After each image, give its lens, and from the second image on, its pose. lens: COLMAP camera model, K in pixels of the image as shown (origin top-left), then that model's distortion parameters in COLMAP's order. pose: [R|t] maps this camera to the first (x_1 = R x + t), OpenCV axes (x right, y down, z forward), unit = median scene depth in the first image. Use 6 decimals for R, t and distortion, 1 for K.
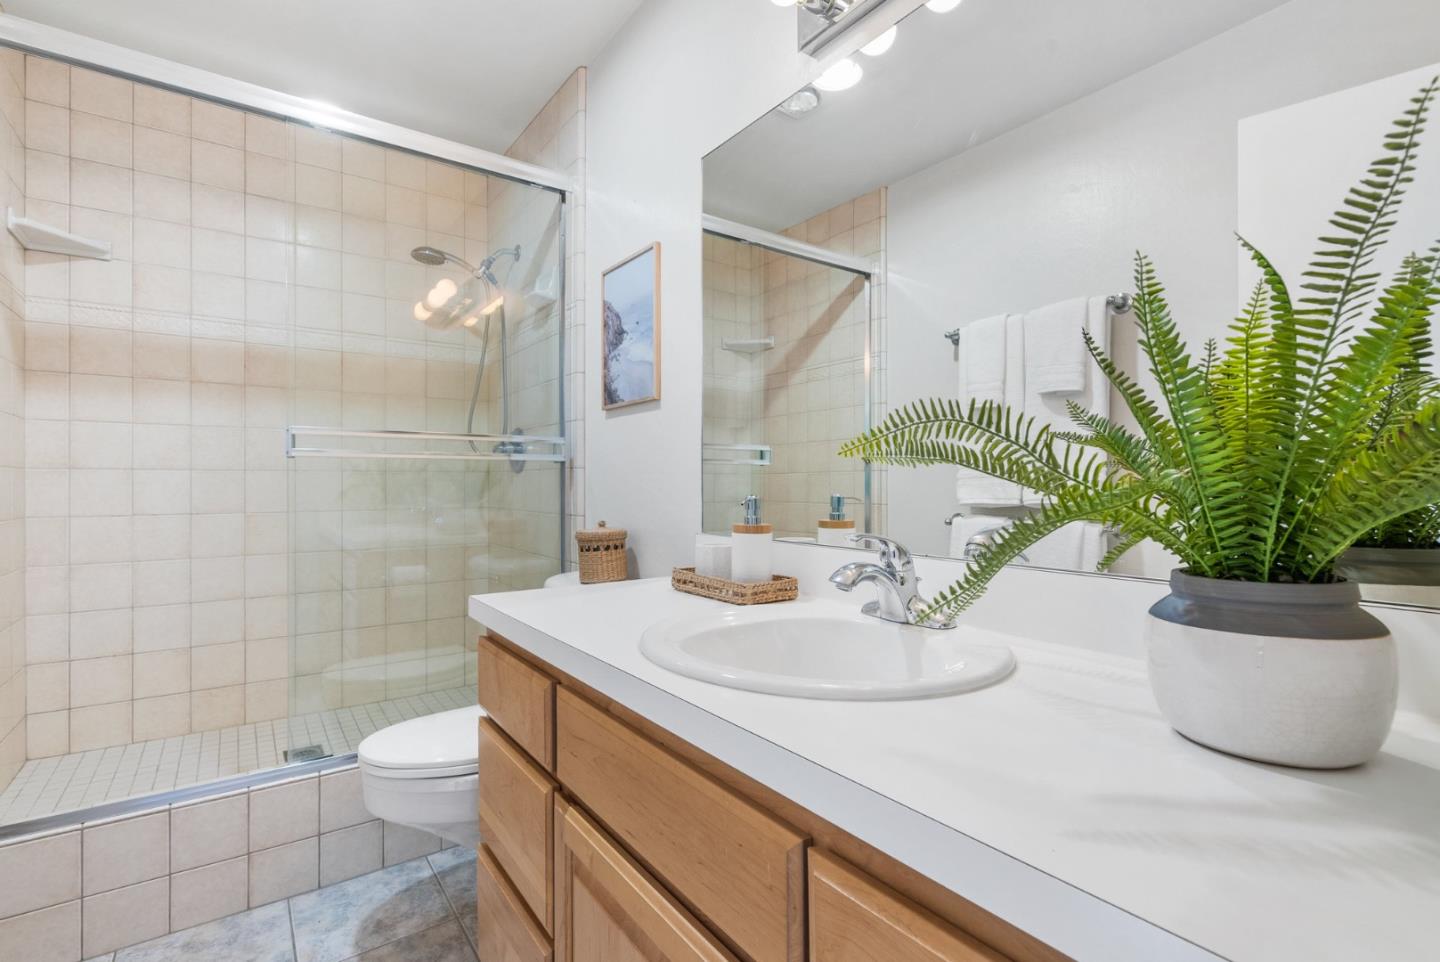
lens RADIAL K [[675.2, 0, 719.9], [0, 675.2, 482.1], [0, 0, 1]] dist [-0.001451, -0.000491]
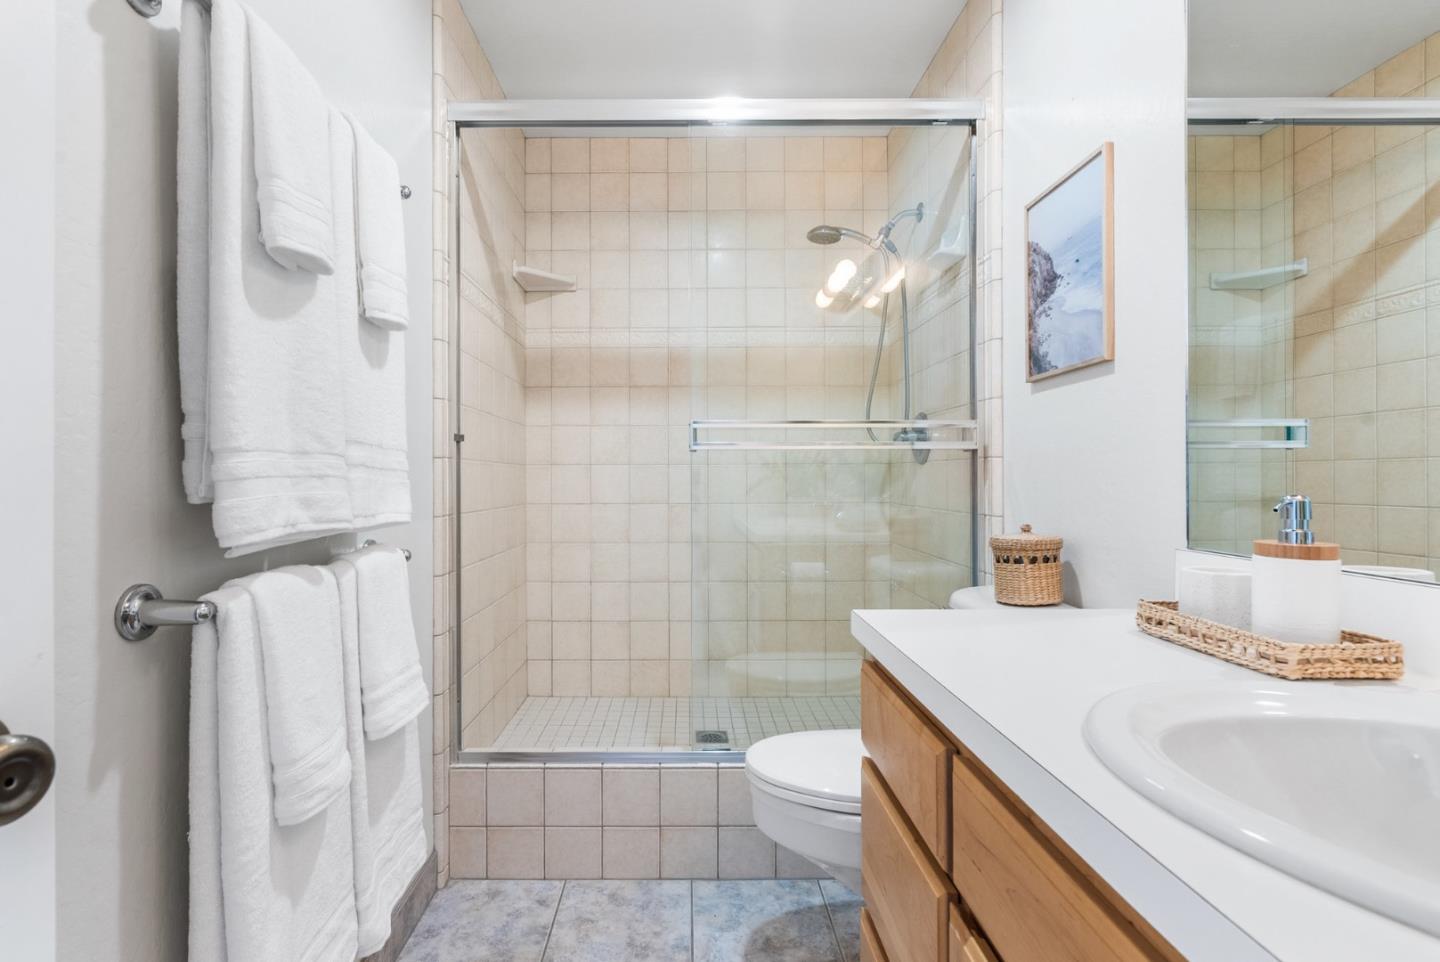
lens RADIAL K [[678.9, 0, 694.1], [0, 678.9, 475.8], [0, 0, 1]] dist [-0.005993, 0.003723]
pose [[0.805348, -0.001985, -0.592799, -0.019973], [0.002553, 0.999997, 0.000120, 0.000569], [0.592797, -0.001610, 0.805350, 0.146684]]
